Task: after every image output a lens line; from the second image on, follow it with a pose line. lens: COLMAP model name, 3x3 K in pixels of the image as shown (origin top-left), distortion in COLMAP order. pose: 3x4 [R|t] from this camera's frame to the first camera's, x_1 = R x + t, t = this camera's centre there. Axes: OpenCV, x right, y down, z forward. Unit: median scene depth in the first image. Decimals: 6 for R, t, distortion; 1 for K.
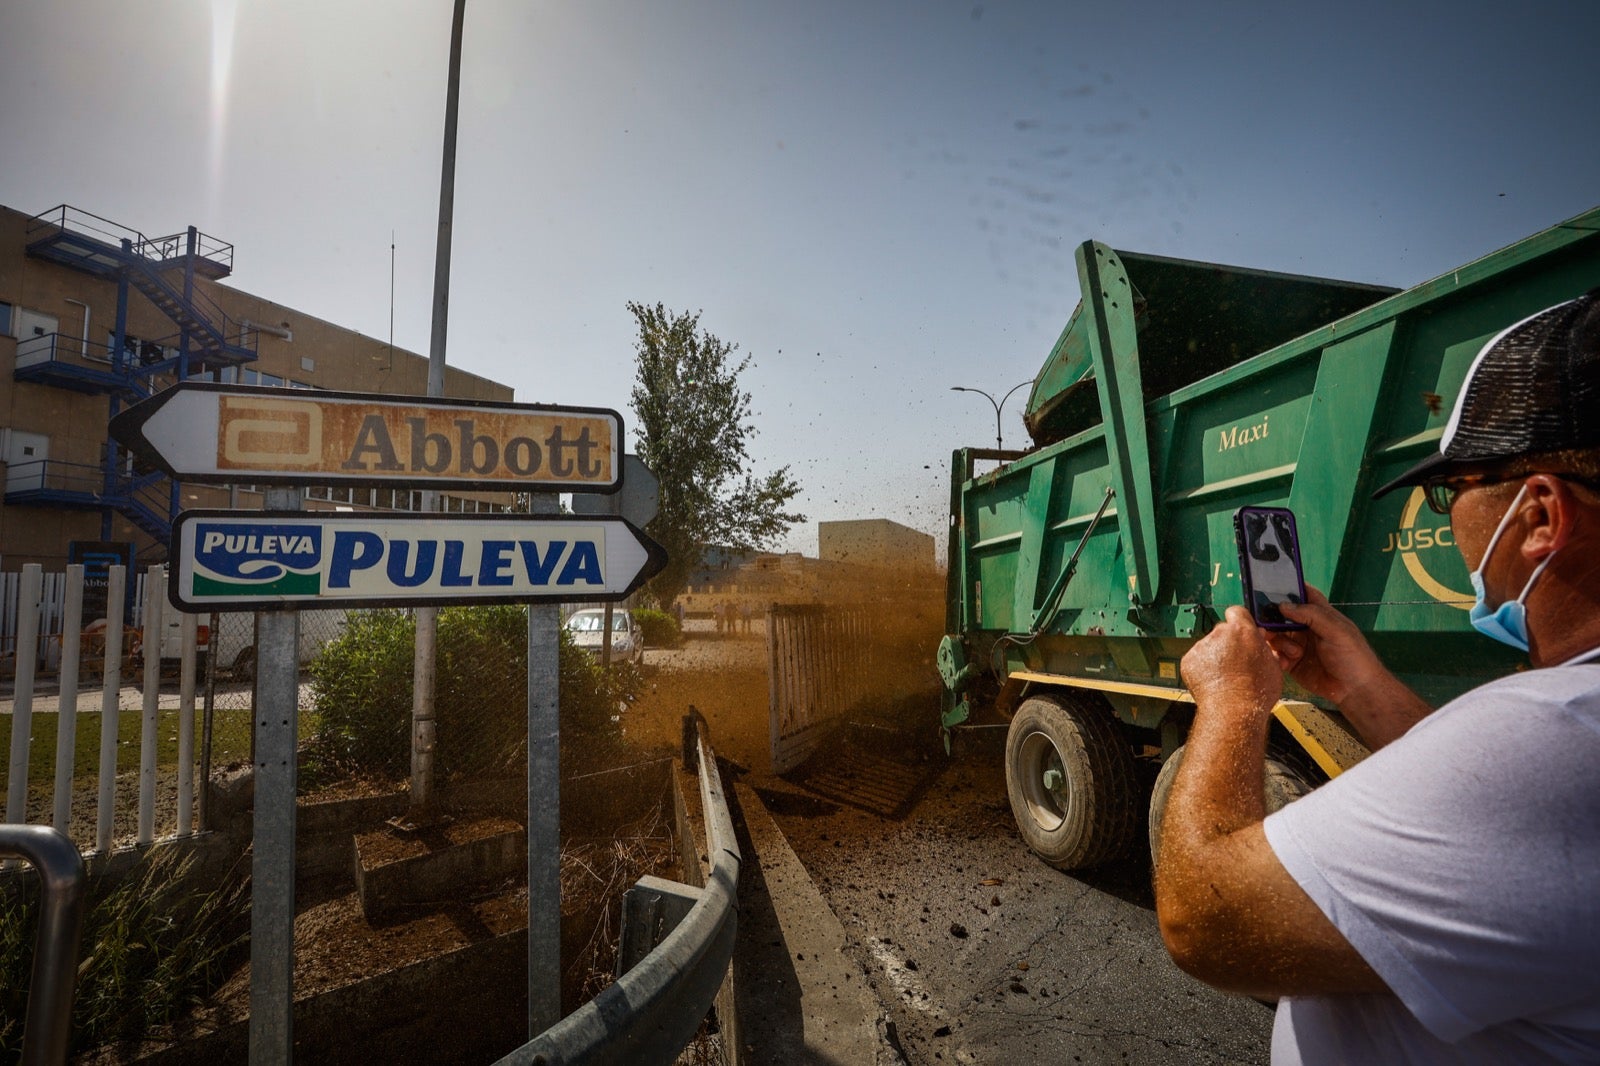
lens RADIAL K [[744.7, 0, 800.0], [0, 744.7, 533.0], [0, 0, 1]] dist [-0.058017, 0.026797]
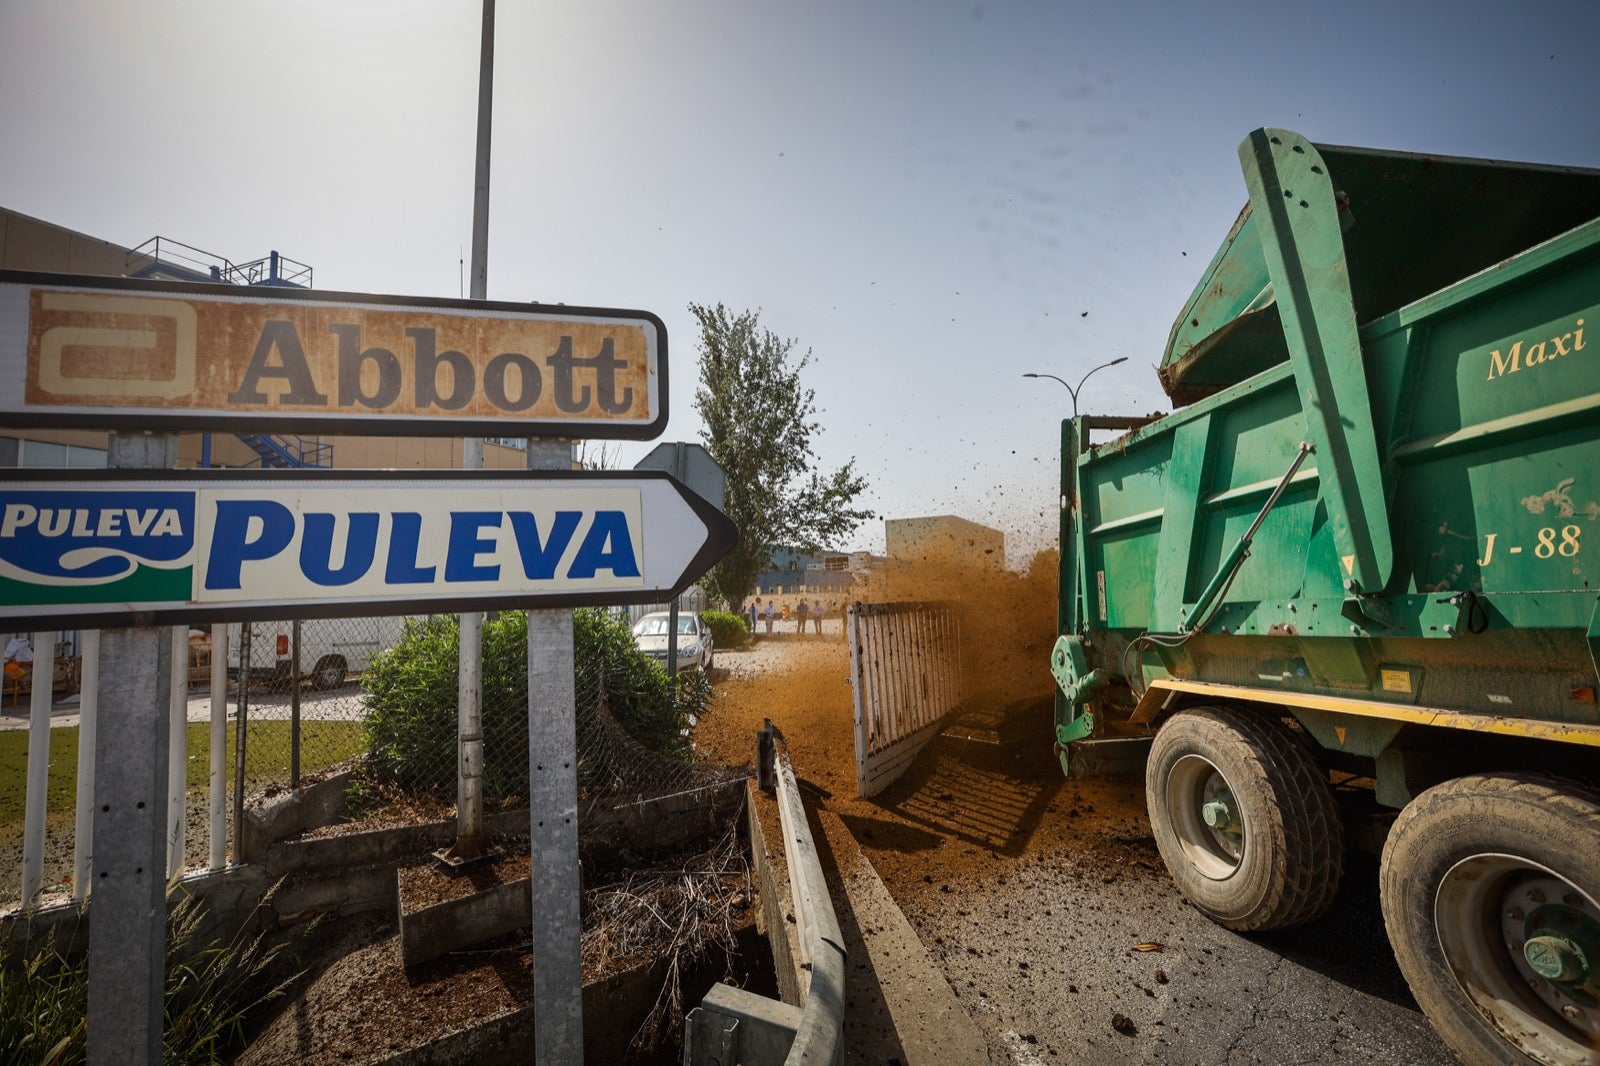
lens RADIAL K [[744.7, 0, 800.0], [0, 744.7, 533.0], [0, 0, 1]] dist [-0.058017, 0.026797]
pose [[0.995720, -0.026501, -0.088546, -0.032565], [0.026543, 0.999647, -0.000697, 0.016819], [0.088533, -0.001657, 0.996072, 0.176093]]
